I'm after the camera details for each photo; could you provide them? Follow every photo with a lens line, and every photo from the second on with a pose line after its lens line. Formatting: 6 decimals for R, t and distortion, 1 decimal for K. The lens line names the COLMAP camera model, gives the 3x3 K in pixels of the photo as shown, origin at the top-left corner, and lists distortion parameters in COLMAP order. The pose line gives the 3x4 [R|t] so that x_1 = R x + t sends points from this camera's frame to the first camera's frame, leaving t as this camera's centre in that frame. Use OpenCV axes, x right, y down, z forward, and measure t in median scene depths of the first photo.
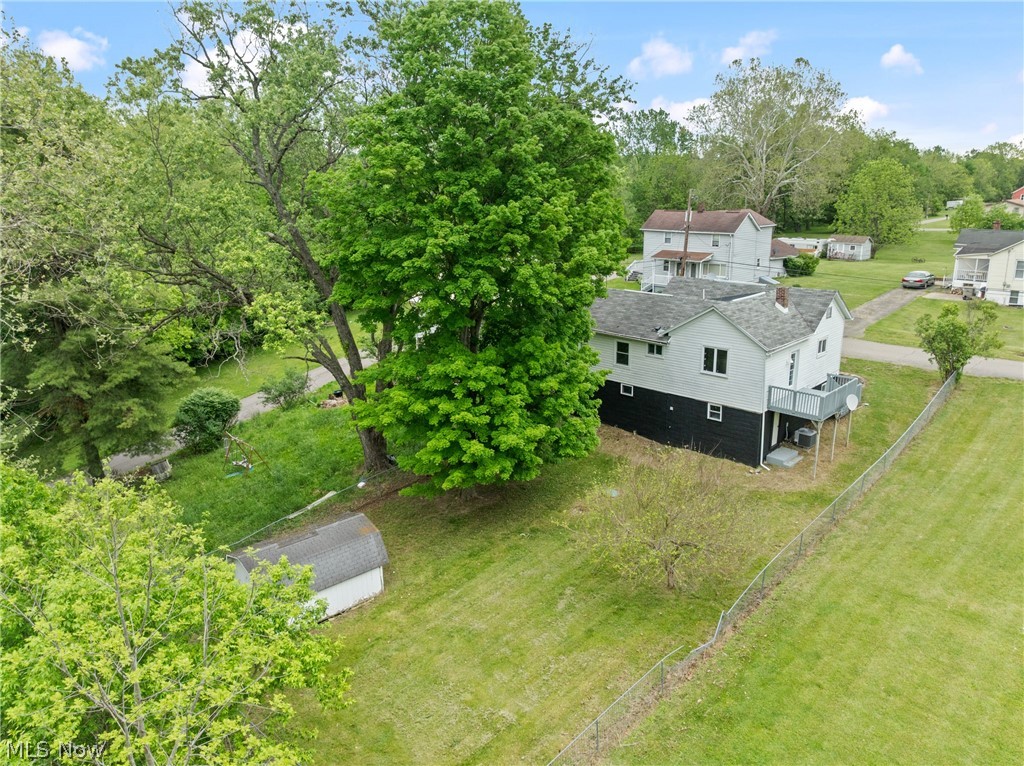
lens RADIAL K [[716.3, 0, 512.0], [0, 716.3, 383.0], [0, 0, 1]] dist [-0.041486, 0.005226]
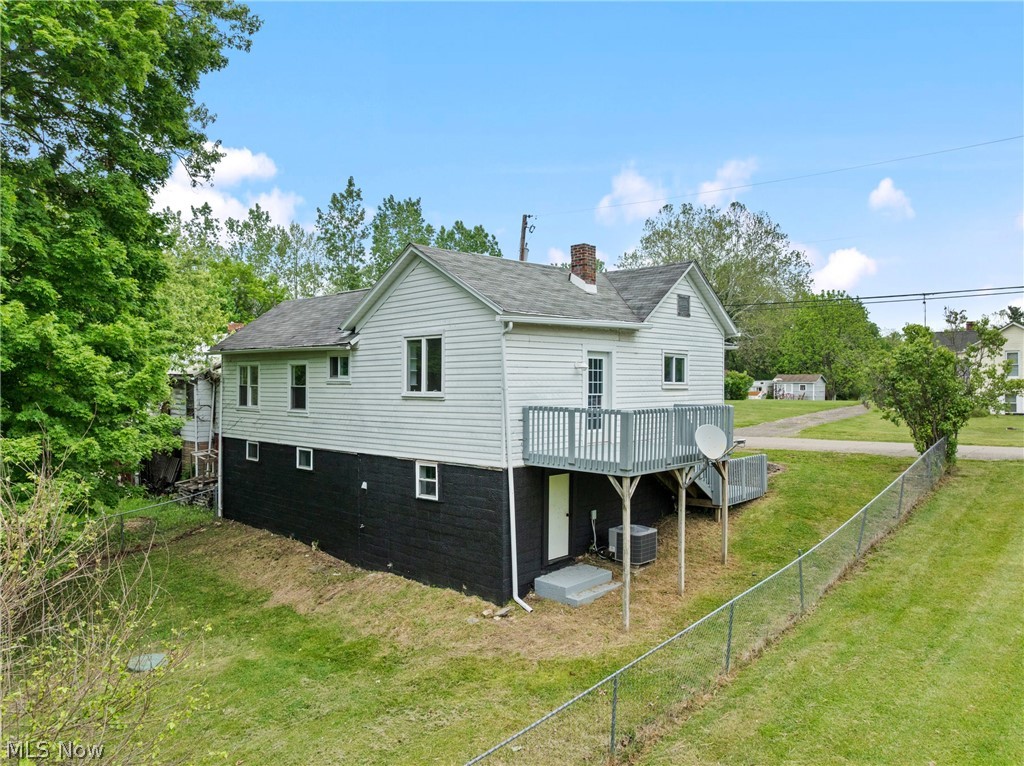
lens RADIAL K [[716.3, 0, 512.0], [0, 716.3, 383.0], [0, 0, 1]] dist [-0.041486, 0.005226]
pose [[0.999573, 0.020588, 0.020735, 0.328779], [-0.014114, 0.961540, -0.274302, 0.105487], [-0.025585, 0.273893, 0.961420, 0.546879]]
